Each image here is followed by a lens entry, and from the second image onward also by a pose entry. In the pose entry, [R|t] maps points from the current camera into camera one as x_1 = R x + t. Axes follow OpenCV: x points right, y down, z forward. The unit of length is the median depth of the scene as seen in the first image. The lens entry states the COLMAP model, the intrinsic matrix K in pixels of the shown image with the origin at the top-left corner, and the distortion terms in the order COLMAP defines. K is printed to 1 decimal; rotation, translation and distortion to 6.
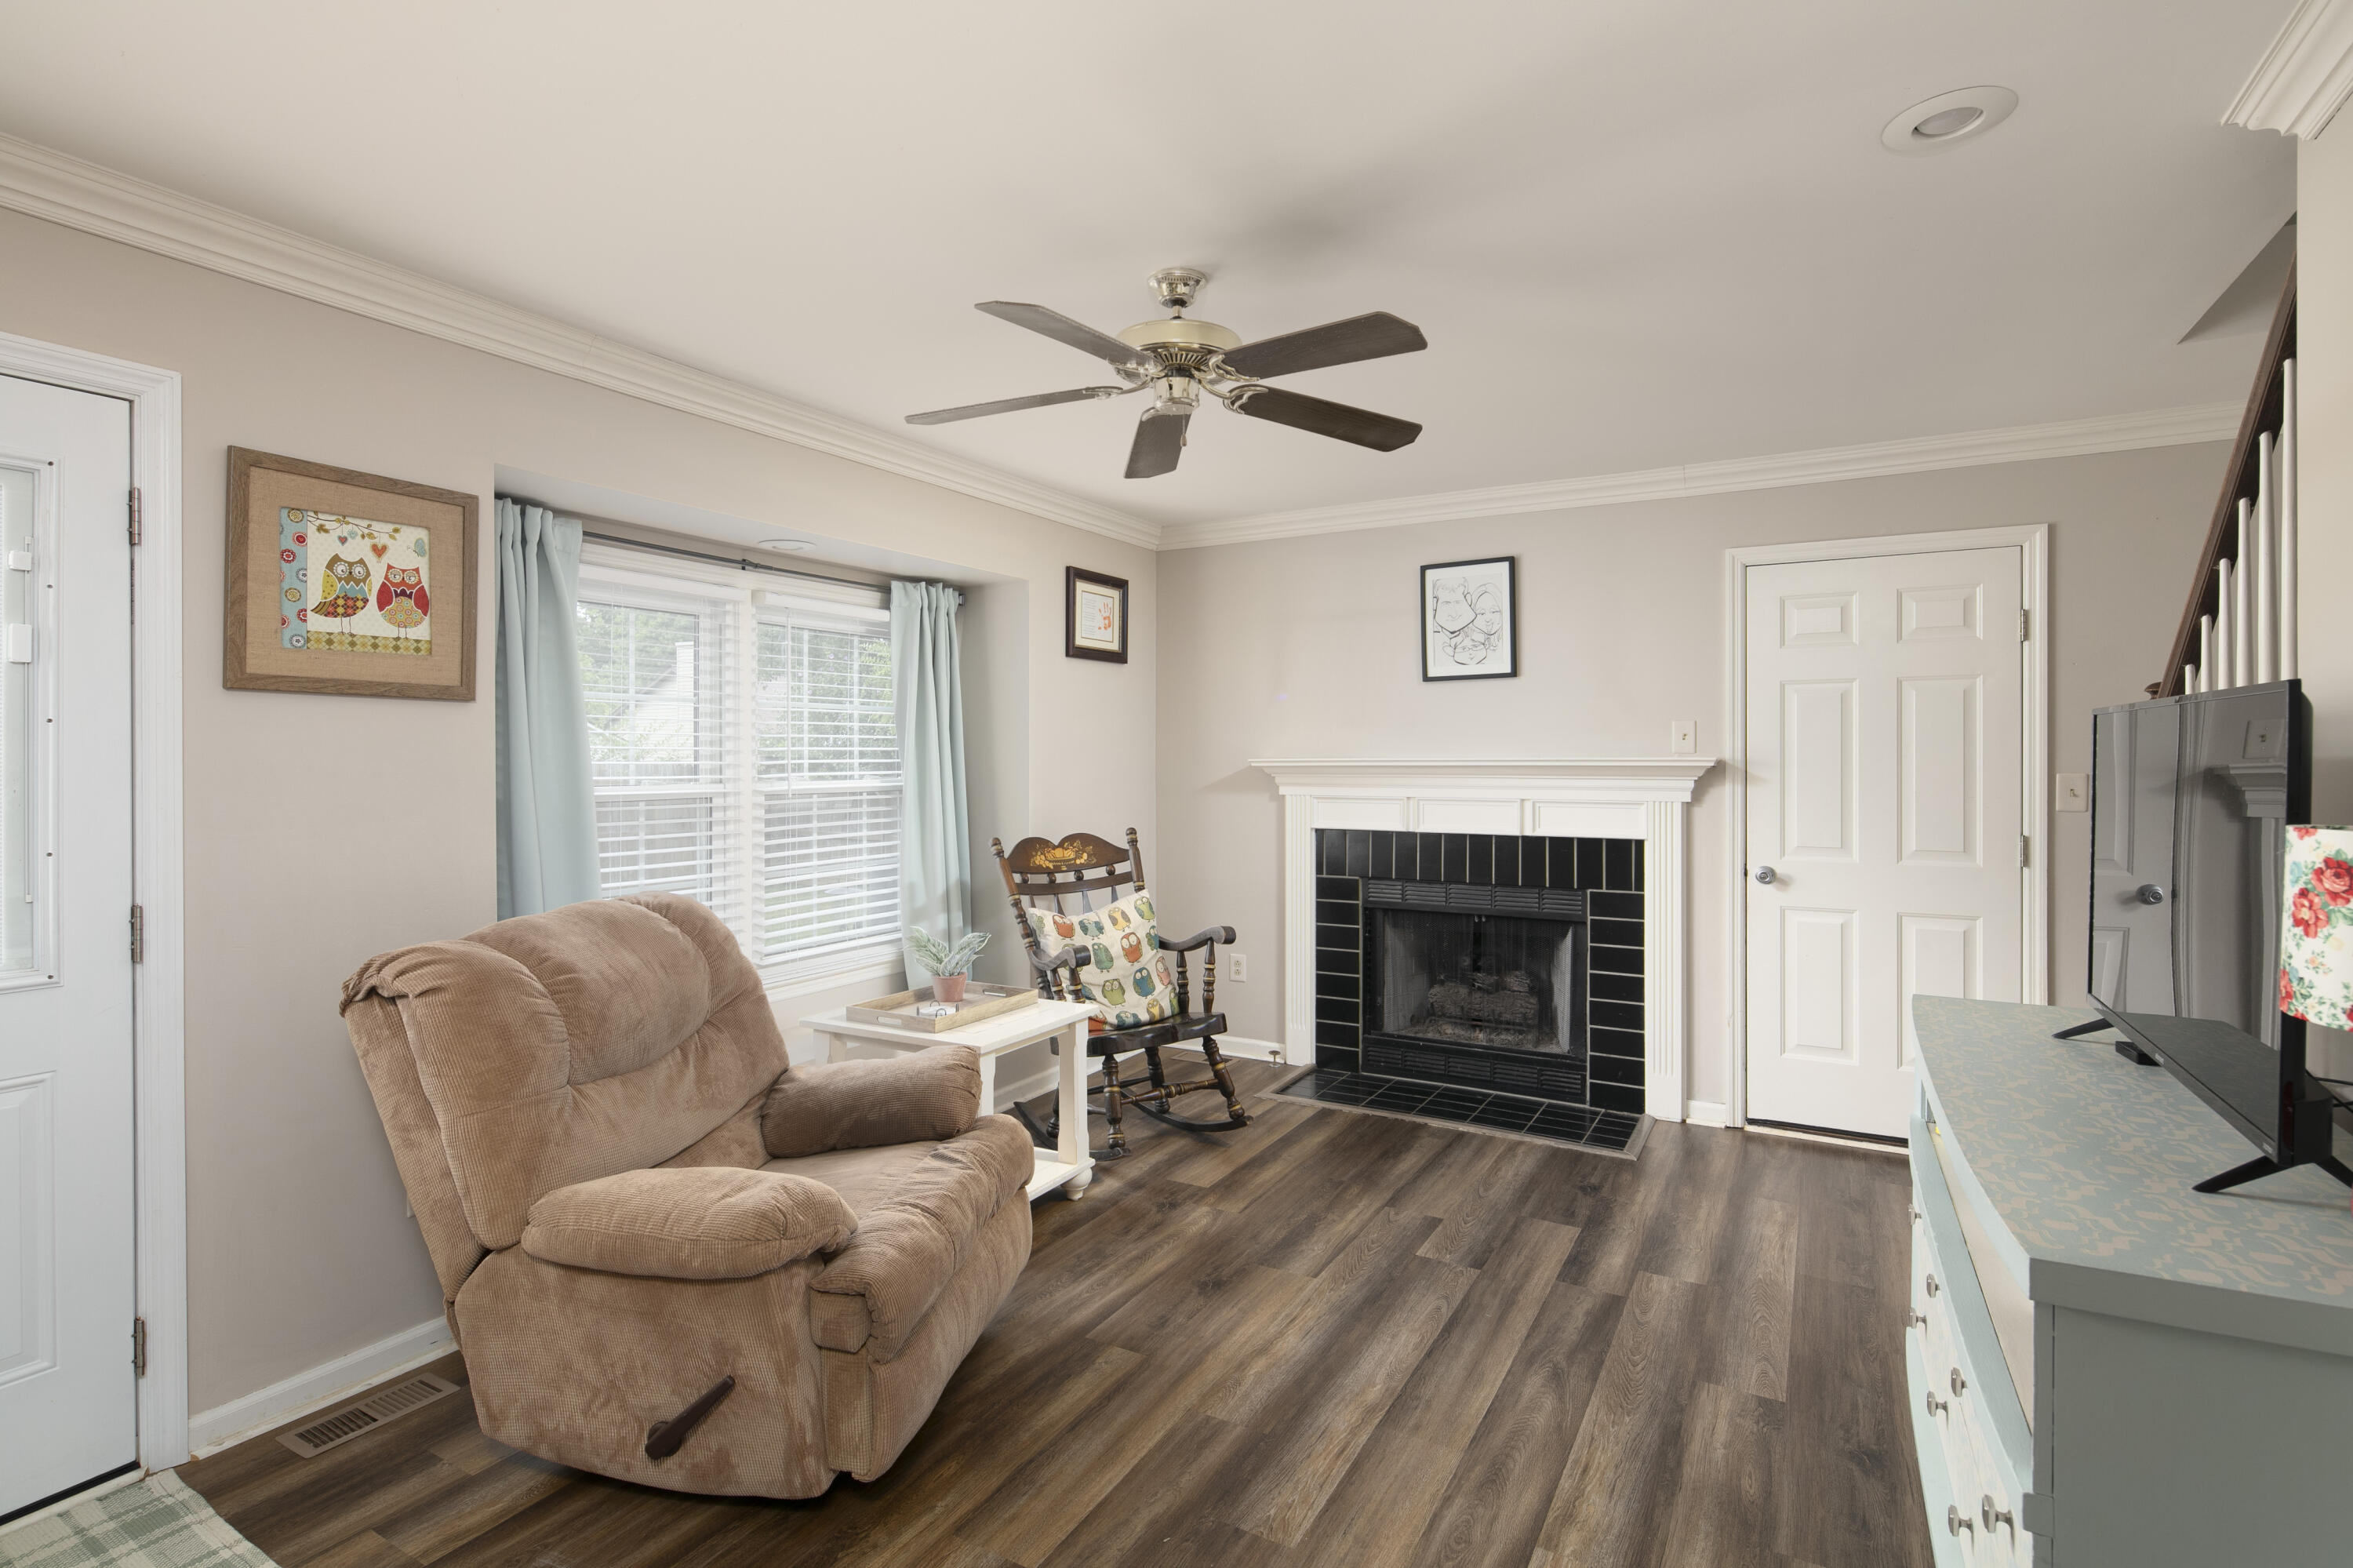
lens RADIAL K [[1133.6, 0, 1177.3], [0, 1133.6, 768.8], [0, 0, 1]] dist [-0.002424, -0.001271]
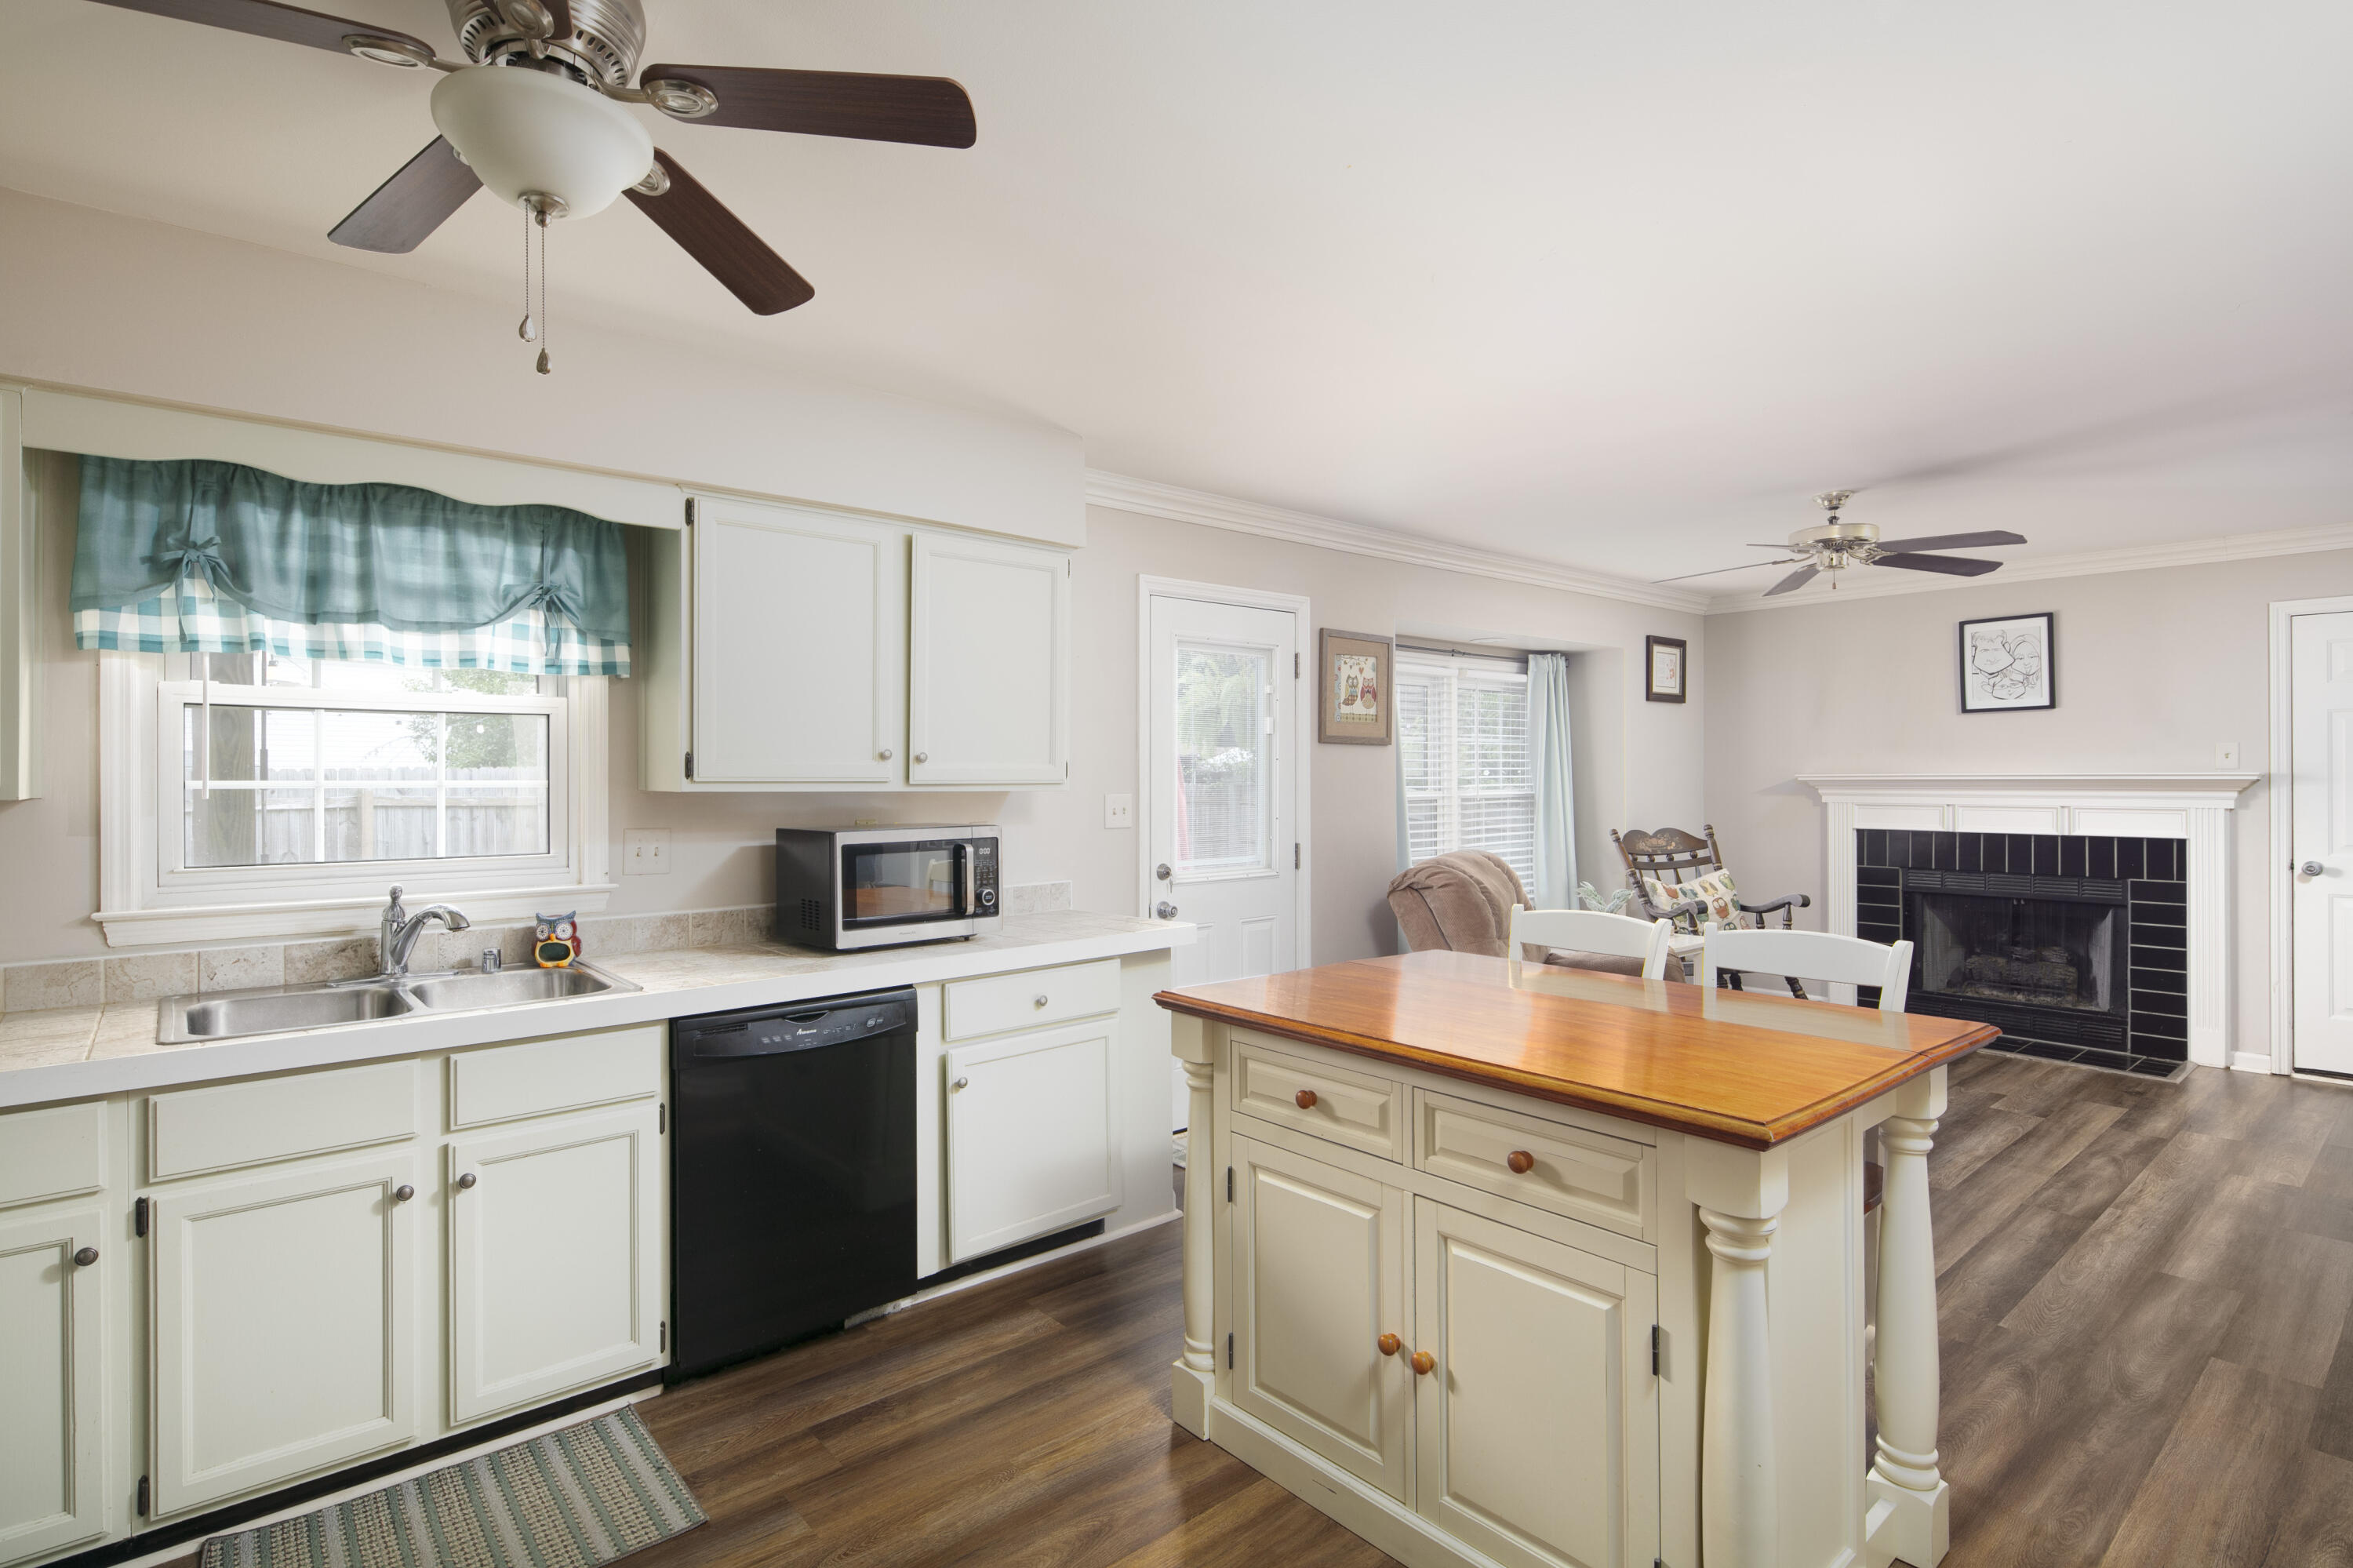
lens RADIAL K [[1136.2, 0, 1053.4], [0, 1136.2, 777.5], [0, 0, 1]] dist [-0.014106, -0.000629]
pose [[0.920163, -0.002265, -0.391529, -0.251914], [-0.000683, 0.999972, -0.007390, 0.005529], [0.391535, 0.007067, 0.920136, -0.619331]]
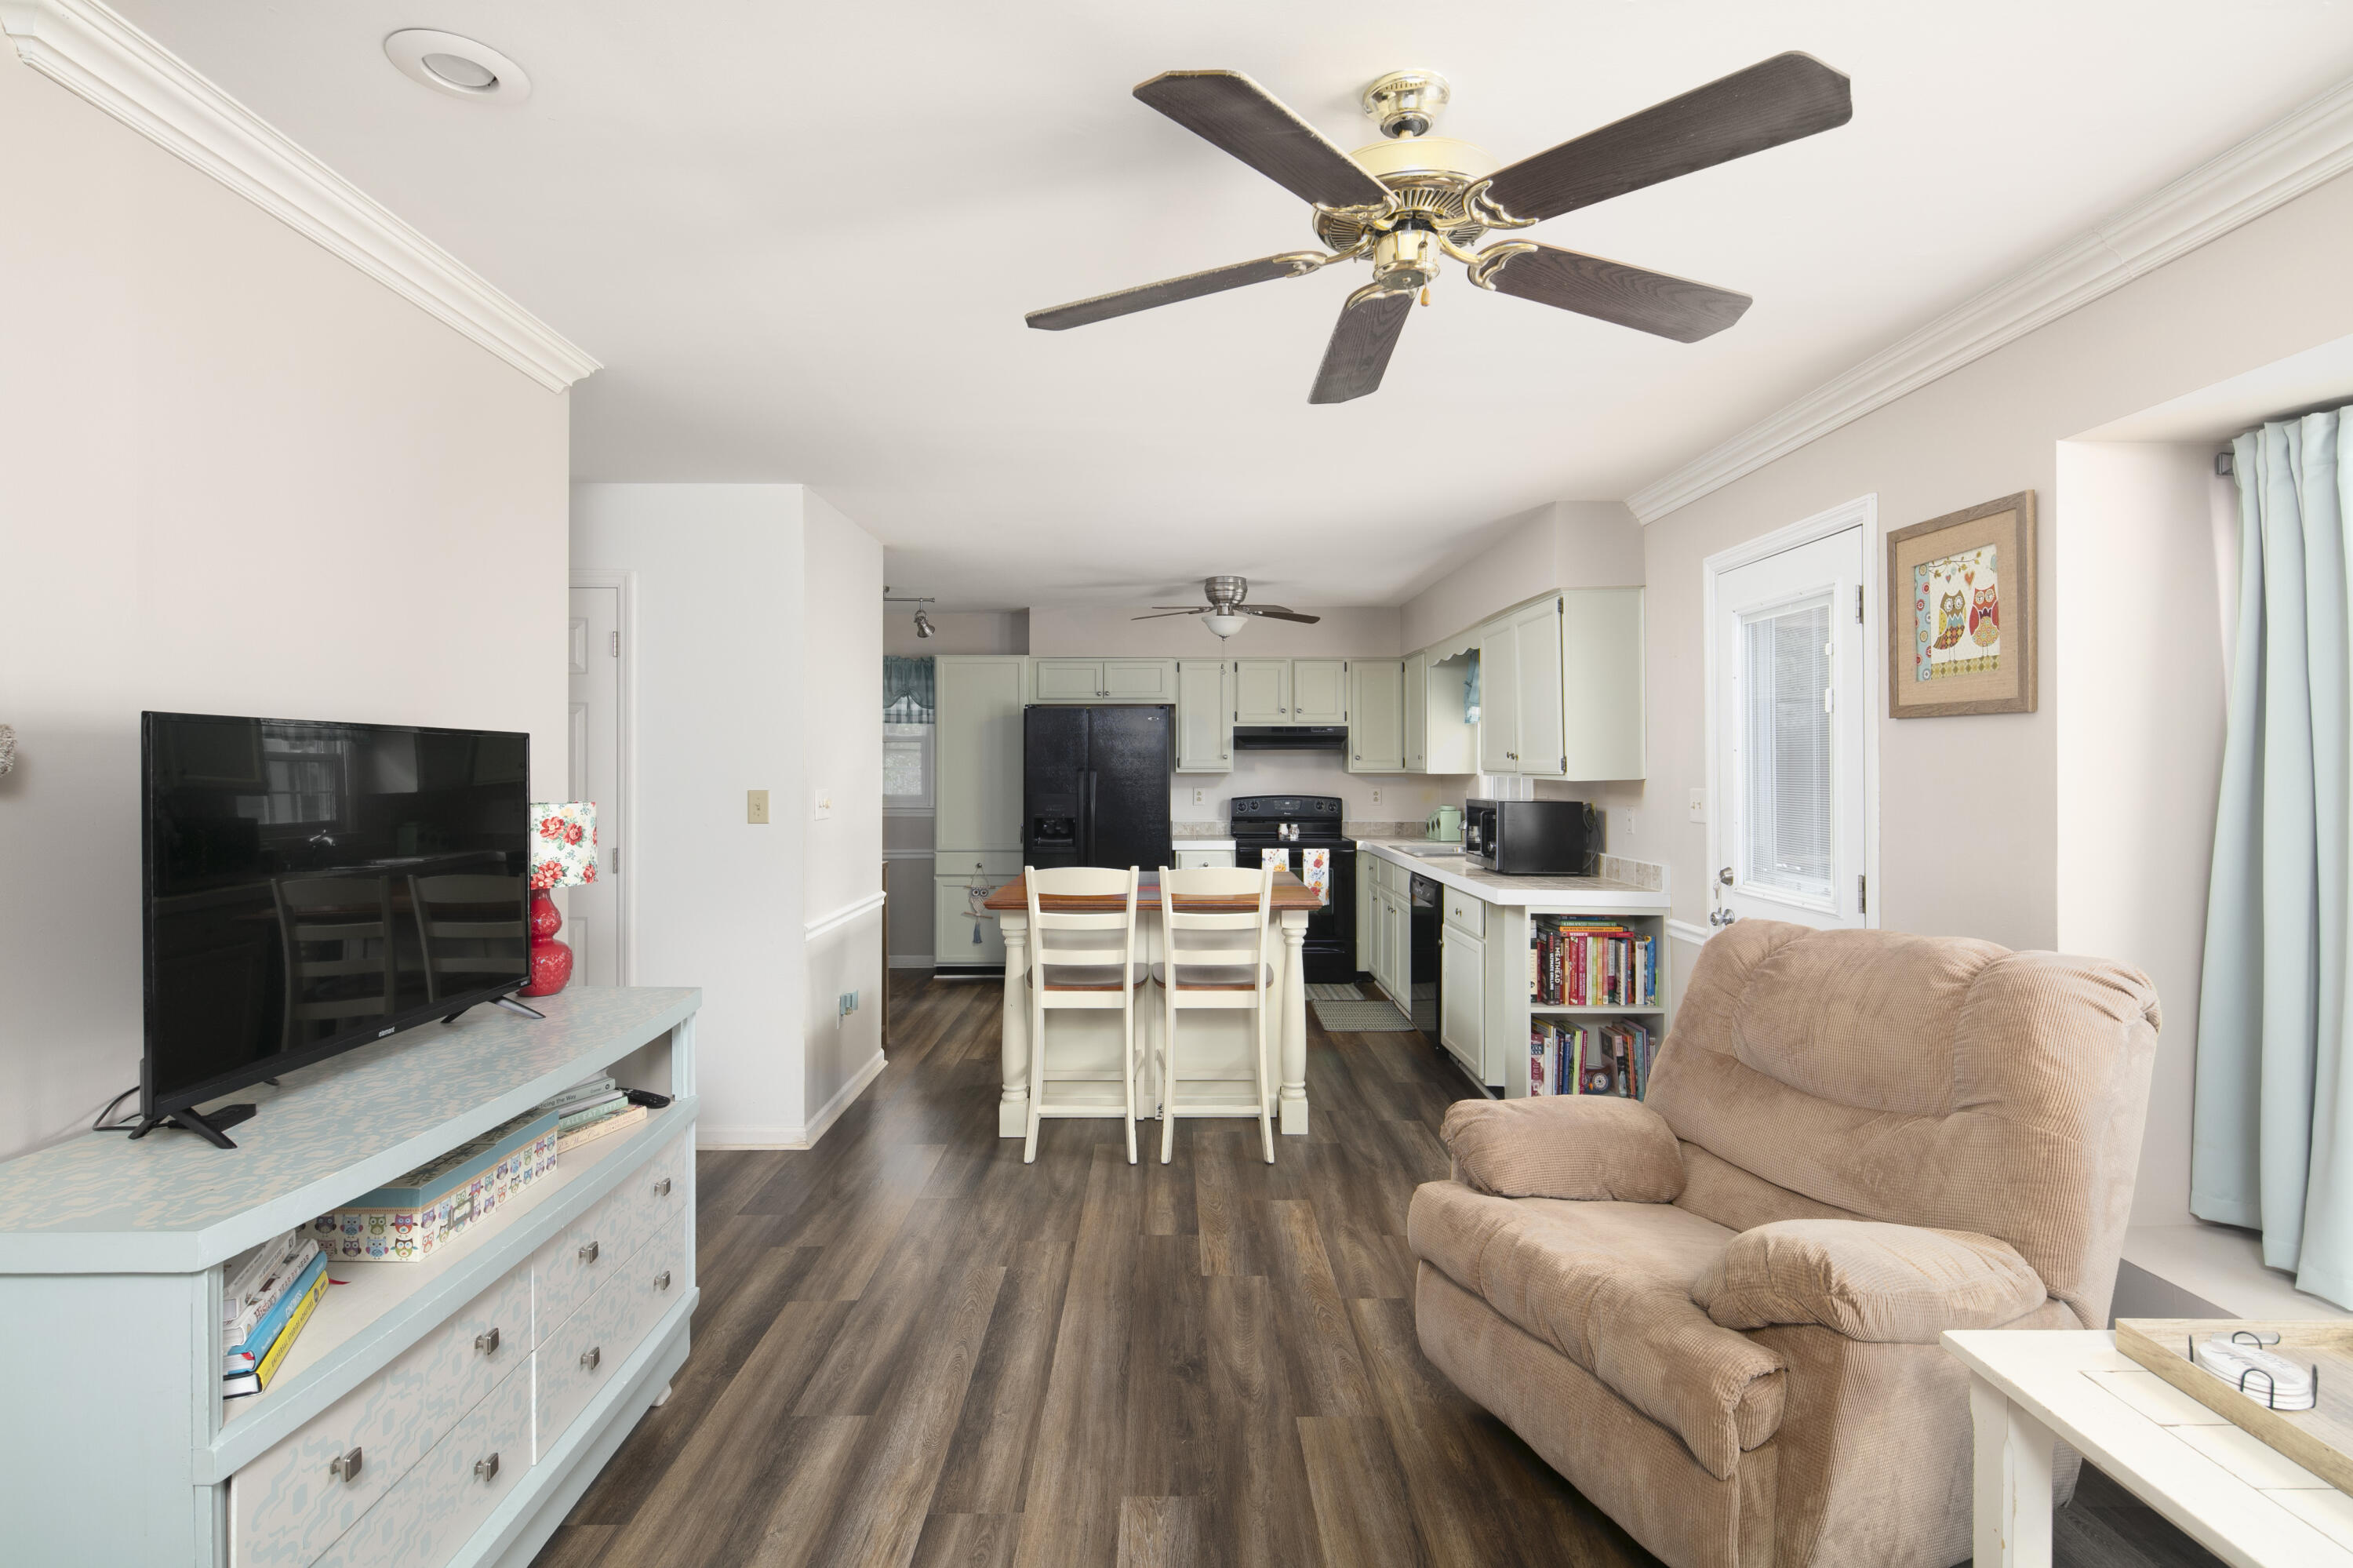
lens RADIAL K [[1133.6, 0, 1177.3], [0, 1133.6, 768.8], [0, 0, 1]] dist [-0.002424, -0.001271]
pose [[-0.862024, 0.002030, -0.506864, 0.285733], [-0.004125, 0.999931, 0.011019, -0.013113], [0.506851, 0.011590, -0.861956, 0.918352]]
